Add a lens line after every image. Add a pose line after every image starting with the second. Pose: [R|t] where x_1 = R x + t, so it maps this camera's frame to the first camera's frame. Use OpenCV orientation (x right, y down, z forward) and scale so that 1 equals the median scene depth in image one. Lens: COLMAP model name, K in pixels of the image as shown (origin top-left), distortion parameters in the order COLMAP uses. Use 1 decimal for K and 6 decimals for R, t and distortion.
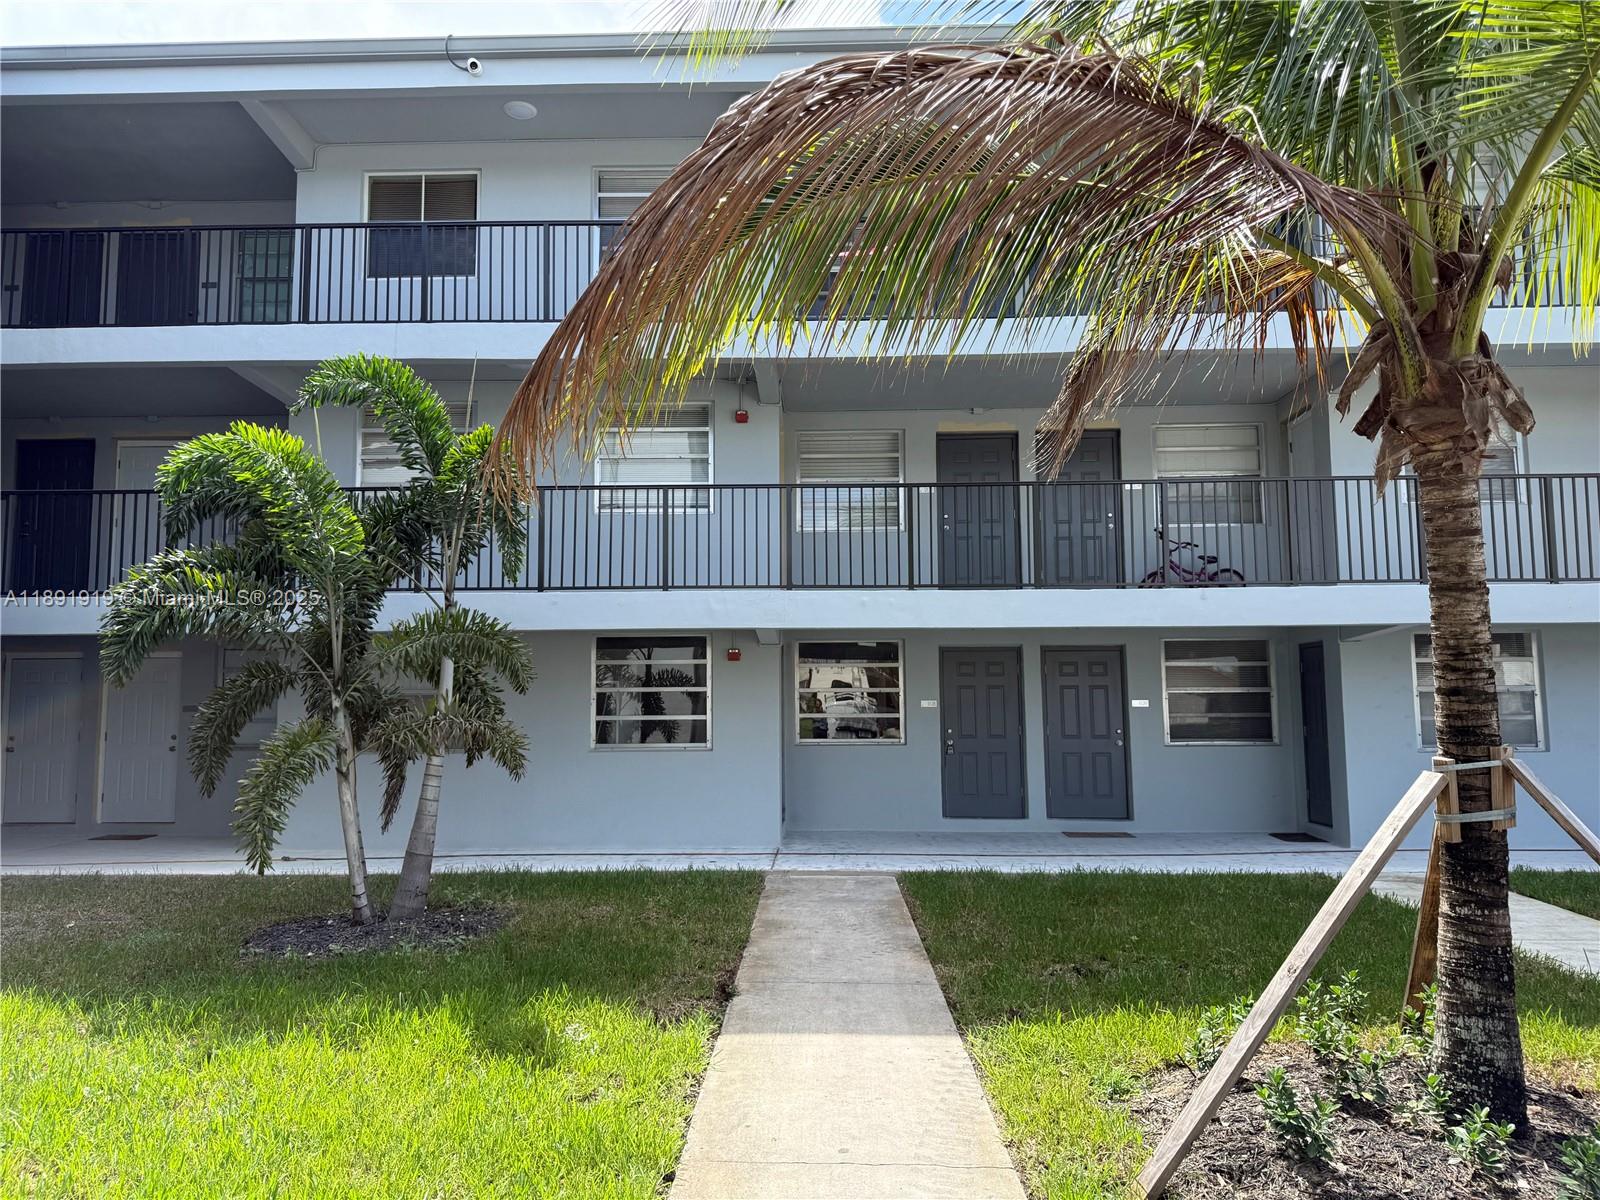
lens RADIAL K [[1126.0, 0, 807.9], [0, 1126.0, 601.2], [0, 0, 1]] dist [0.054022, -0.065249]
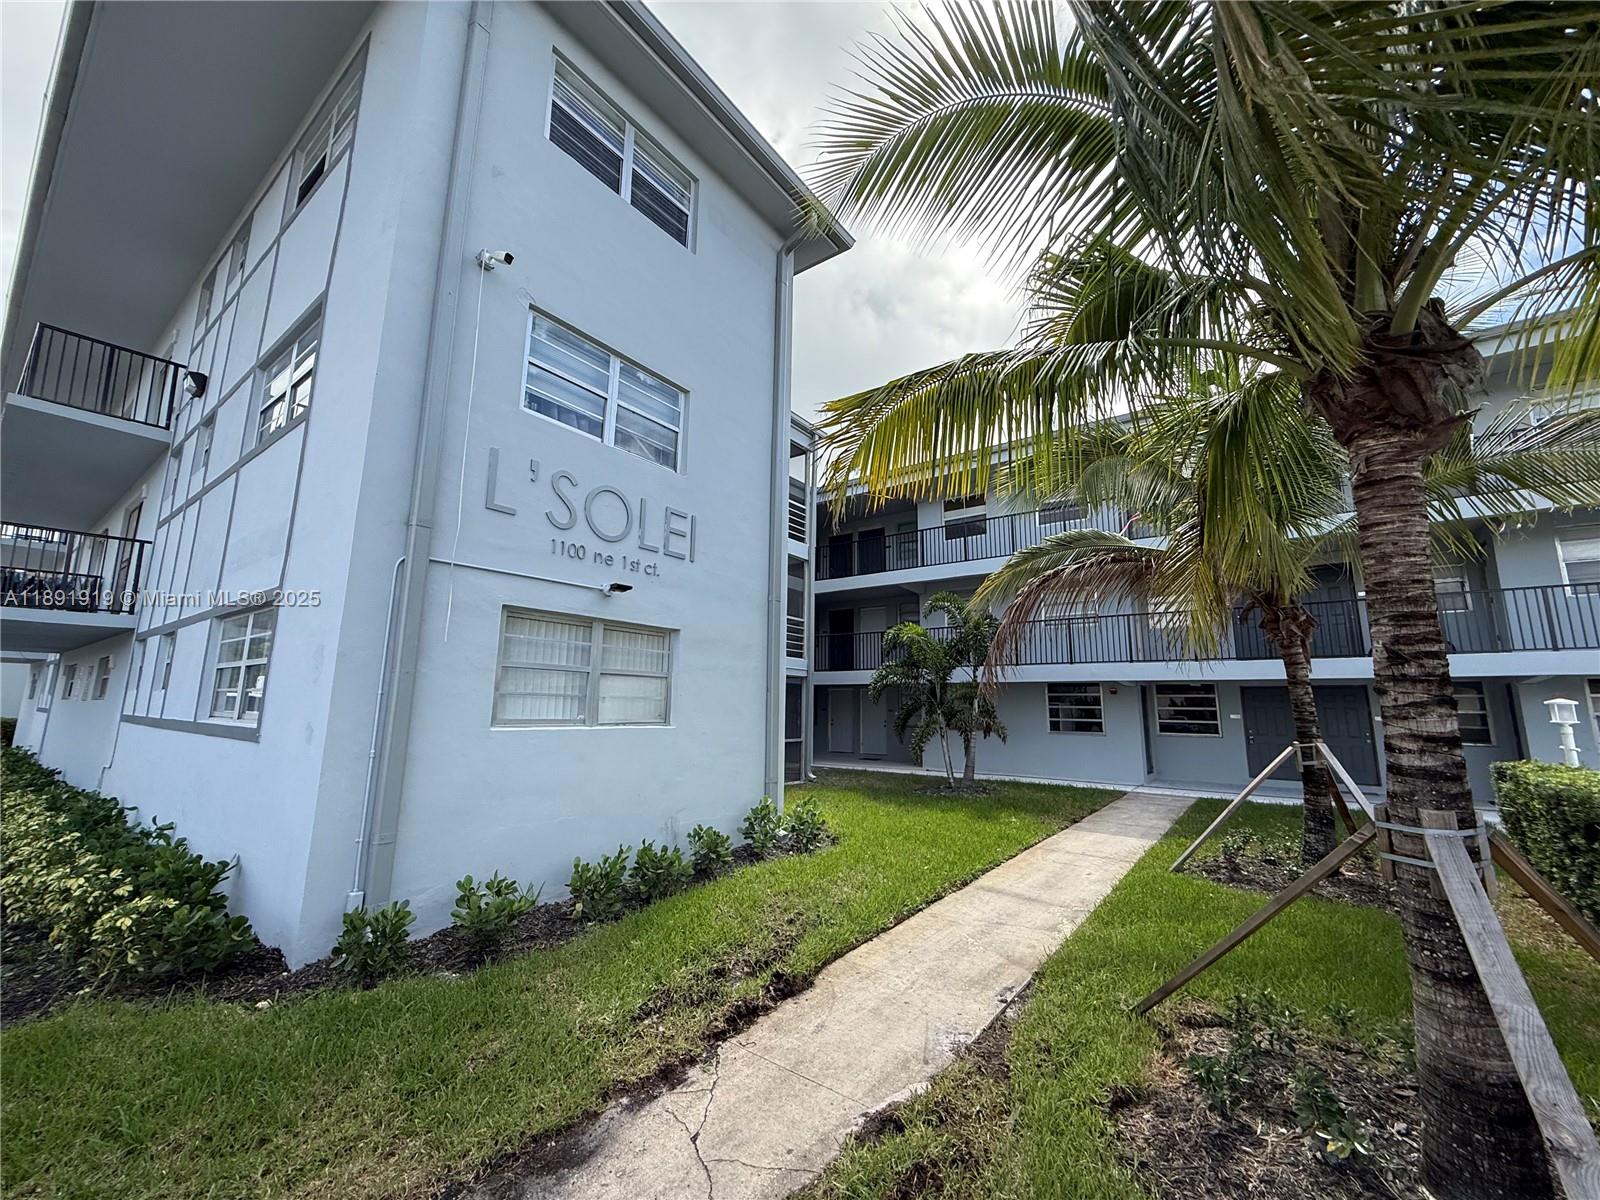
lens RADIAL K [[636.7, 0, 787.9], [0, 636.7, 599.9], [0, 0, 1]] dist [-0.000640, -0.000106]
pose [[0.799927, -0.083899, -0.594204, 0.273899], [0.038111, 0.995282, -0.089225, -0.065830], [0.598886, 0.048728, 0.799350, -0.563183]]
